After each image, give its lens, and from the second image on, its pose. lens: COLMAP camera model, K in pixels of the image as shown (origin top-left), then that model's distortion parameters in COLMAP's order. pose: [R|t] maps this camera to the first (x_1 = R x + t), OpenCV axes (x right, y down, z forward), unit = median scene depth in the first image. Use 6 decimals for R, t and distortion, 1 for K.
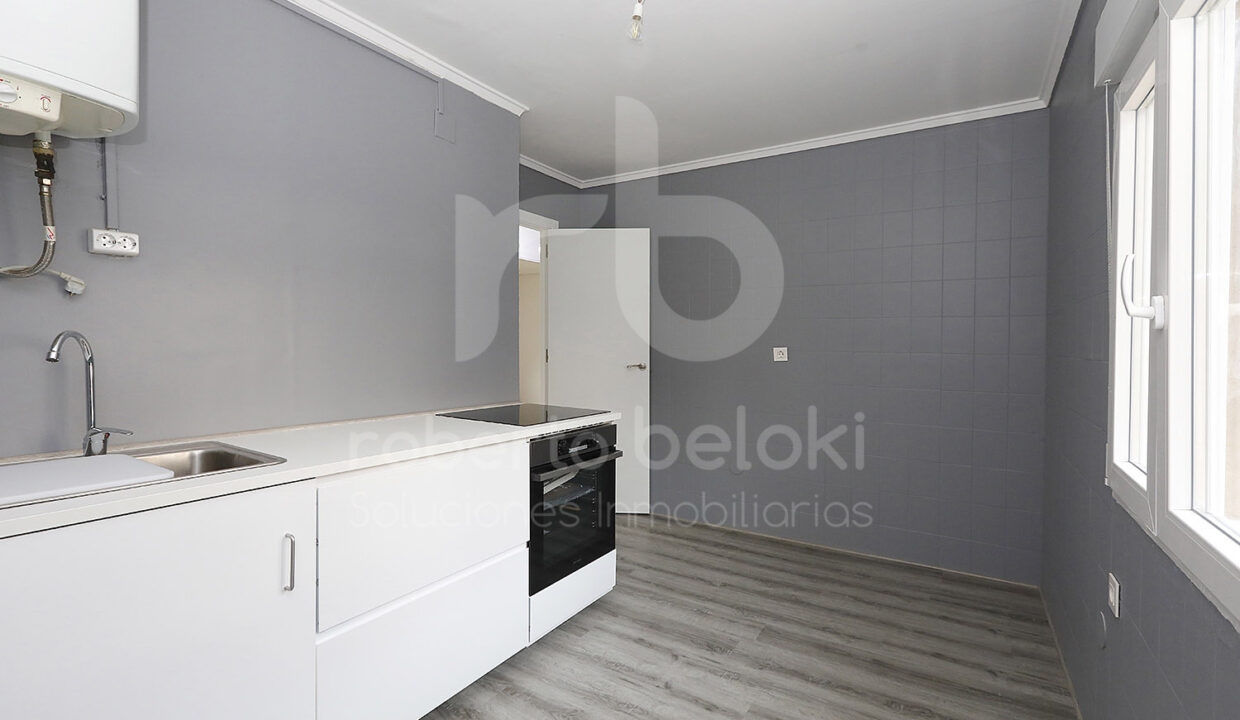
lens RADIAL K [[565.5, 0, 614.3], [0, 565.5, 352.9], [0, 0, 1]] dist [0.002310, 0.001151]
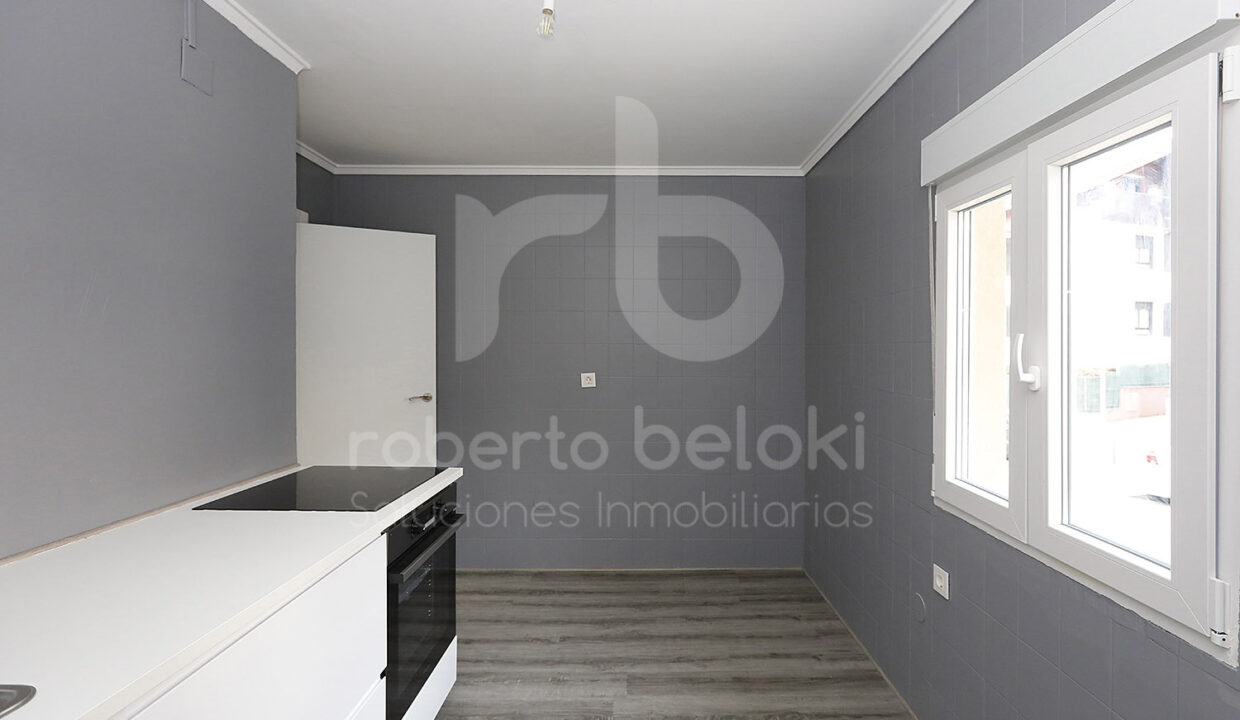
lens RADIAL K [[580.2, 0, 651.3], [0, 580.2, 349.4], [0, 0, 1]] dist [0.000184, 0.000699]
pose [[0.836296, -0.007558, 0.548227, -0.222970], [0.013640, 0.999882, -0.007022, -0.057677], [-0.548109, 0.013350, 0.836300, 0.143976]]
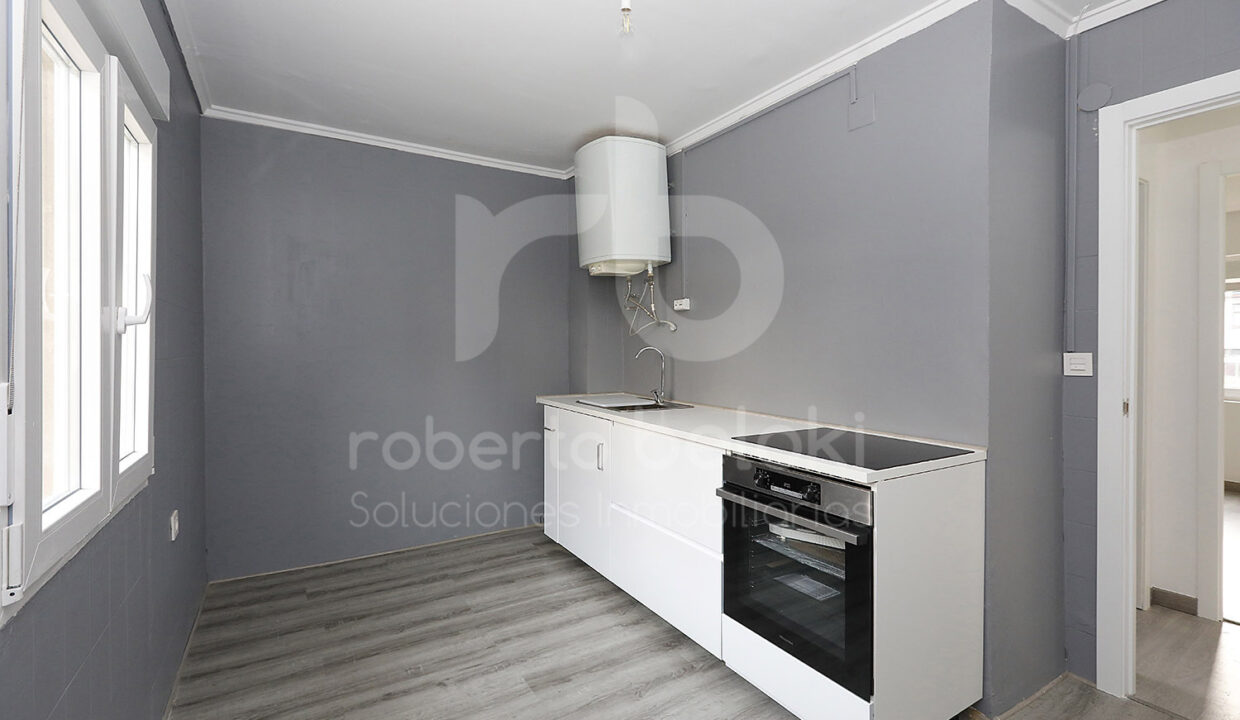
lens RADIAL K [[565.0, 0, 621.8], [0, 565.0, 355.4], [0, 0, 1]] dist [0.000345, 0.000604]
pose [[-0.456994, -0.002823, -0.889465, 0.638181], [-0.023738, 0.999677, 0.009023, -0.011687], [0.889153, 0.025238, -0.456914, 1.031128]]
